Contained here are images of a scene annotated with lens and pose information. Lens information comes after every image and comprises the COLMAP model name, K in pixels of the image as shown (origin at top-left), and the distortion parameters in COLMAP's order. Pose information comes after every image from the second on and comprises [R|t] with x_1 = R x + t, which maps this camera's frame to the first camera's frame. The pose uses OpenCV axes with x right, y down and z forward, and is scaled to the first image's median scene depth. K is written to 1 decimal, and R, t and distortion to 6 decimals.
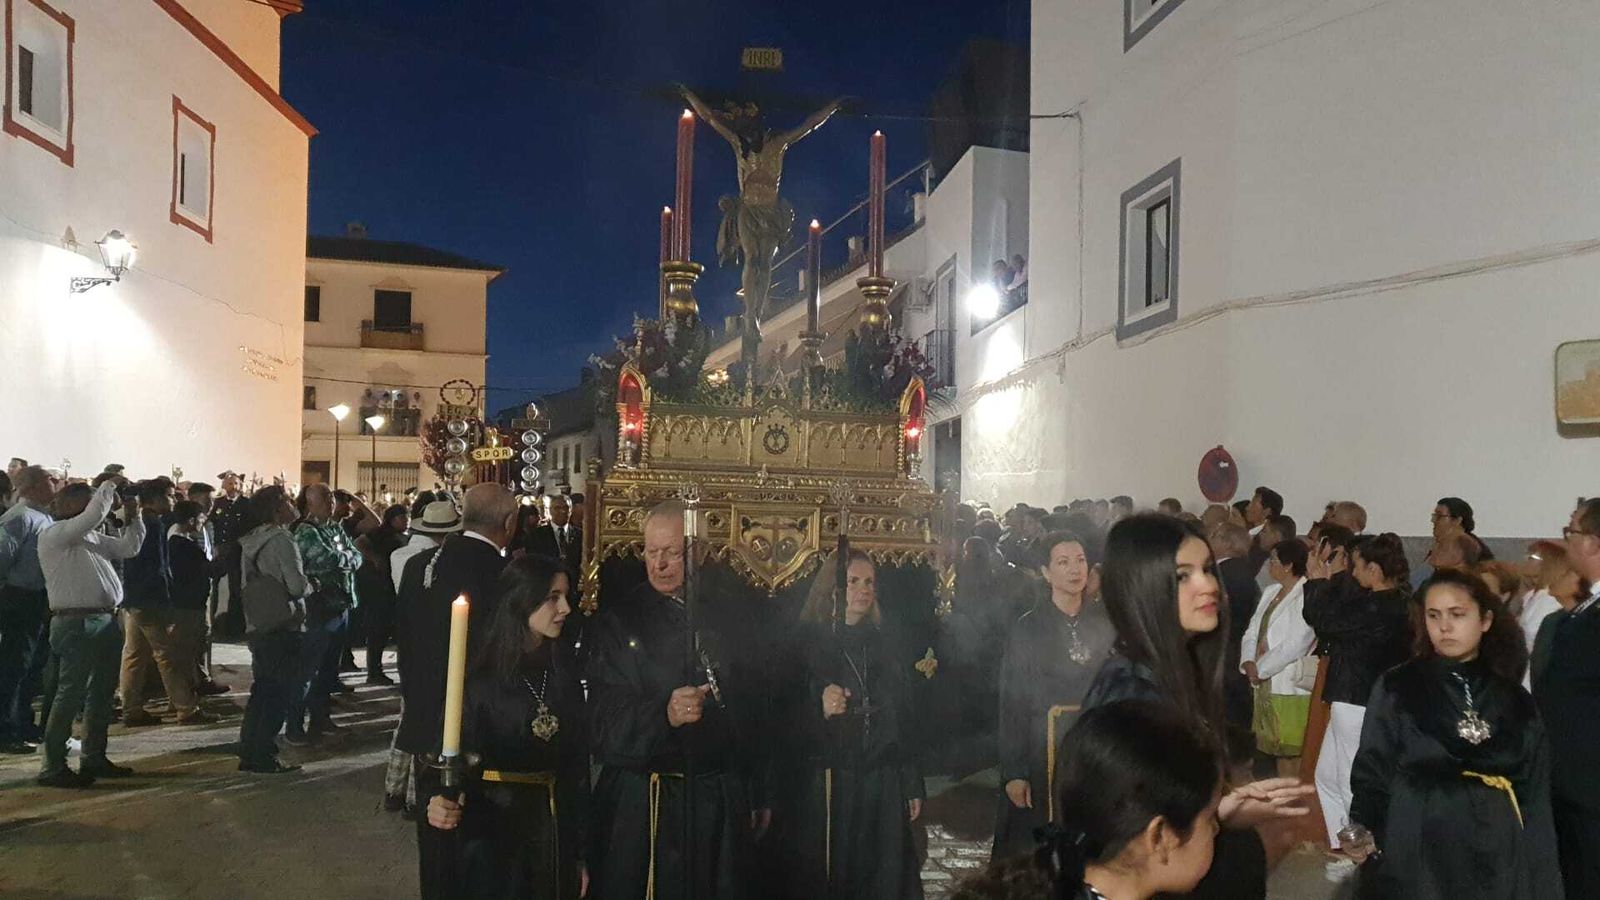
lens RADIAL K [[1219.3, 0, 832.5], [0, 1219.3, 451.7], [0, 0, 1]] dist [0.025865, -0.002282]
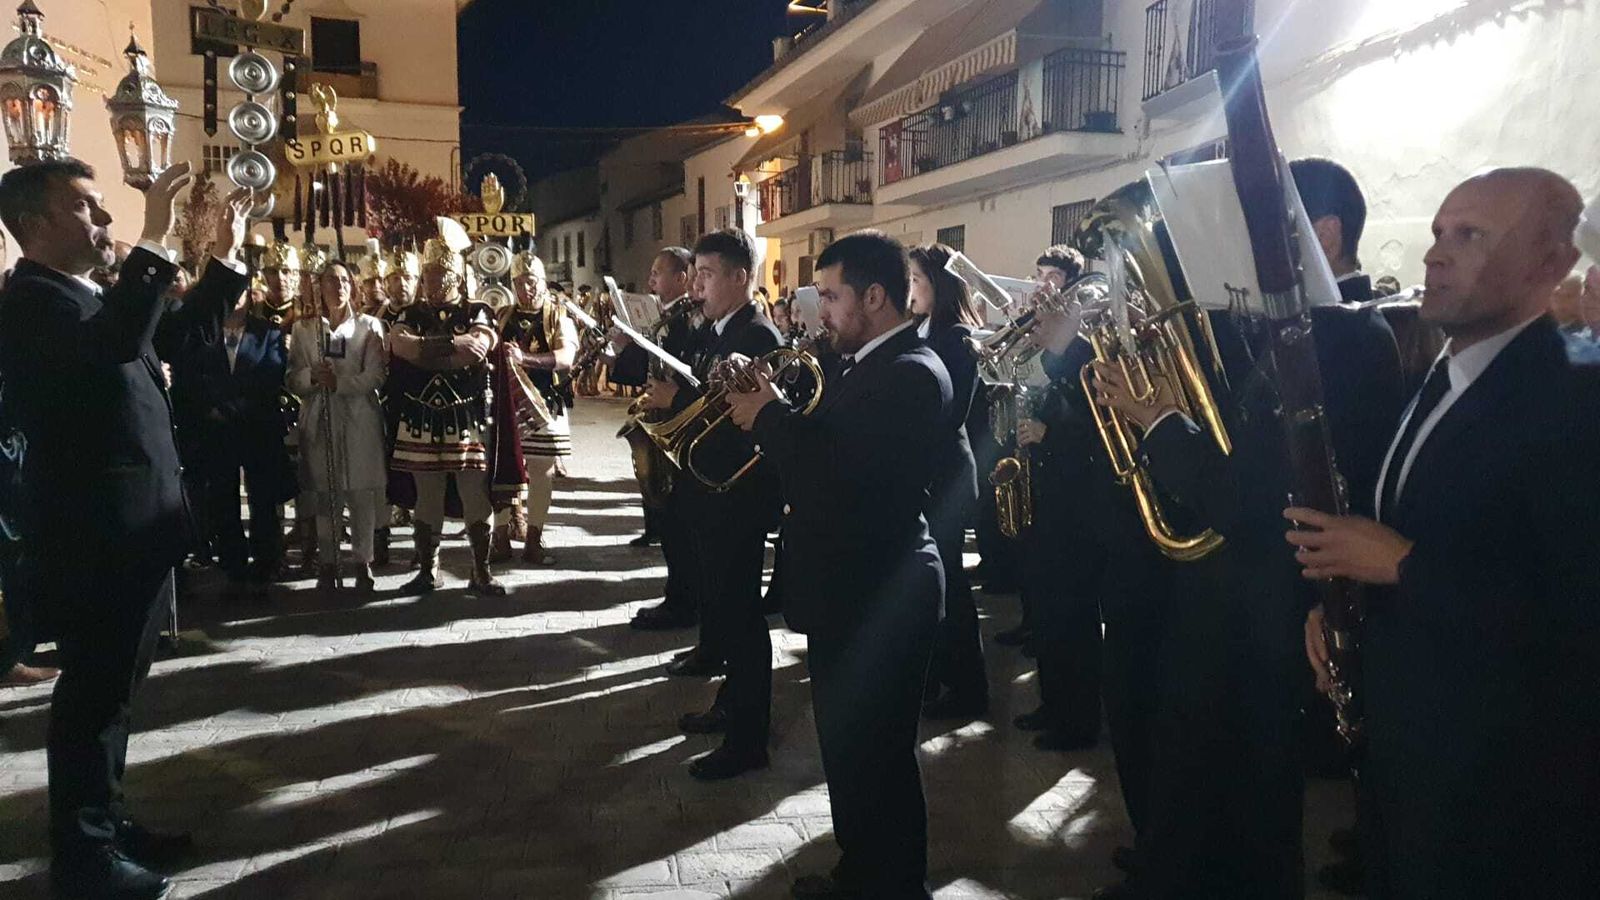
lens RADIAL K [[1224.6, 0, 850.6], [0, 1224.6, 507.0], [0, 0, 1]] dist [-0.016179, -0.004444]
pose [[0.999944, 0.007872, 0.007089, -0.083964], [-0.009125, 0.979978, 0.198898, 0.031525], [-0.005381, -0.198951, 0.979995, 0.417627]]
